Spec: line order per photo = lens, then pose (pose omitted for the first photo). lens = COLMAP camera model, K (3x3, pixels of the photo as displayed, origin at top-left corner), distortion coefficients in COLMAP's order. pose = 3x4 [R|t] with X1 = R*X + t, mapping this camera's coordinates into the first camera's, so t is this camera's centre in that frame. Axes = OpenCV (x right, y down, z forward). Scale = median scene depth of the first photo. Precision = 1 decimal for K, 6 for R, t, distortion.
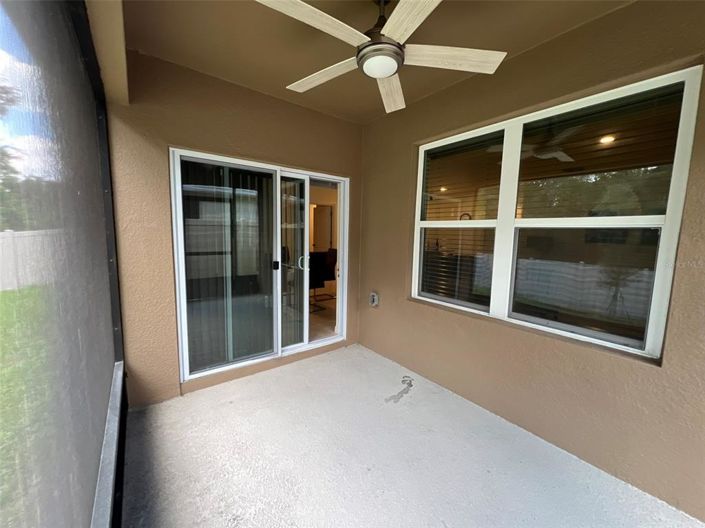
lens RADIAL K [[282.5, 0, 354.3], [0, 282.5, 262.4], [0, 0, 1]] dist [-0.001846, -0.000009]
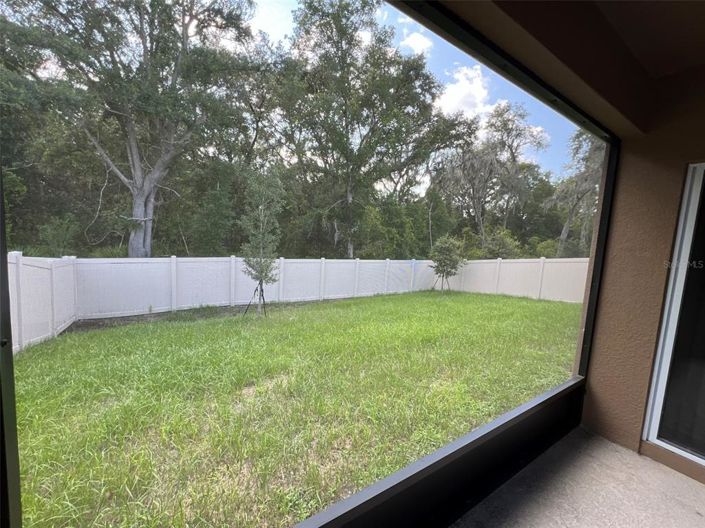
lens RADIAL K [[282.5, 0, 354.7], [0, 282.5, 264.1], [0, 0, 1]] dist [-0.001846, -0.000009]
pose [[-0.087649, 0.071232, -0.993601, 0.273577], [-0.170419, 0.981663, 0.085410, -0.016001], [0.981466, 0.176814, -0.073902, 0.124848]]
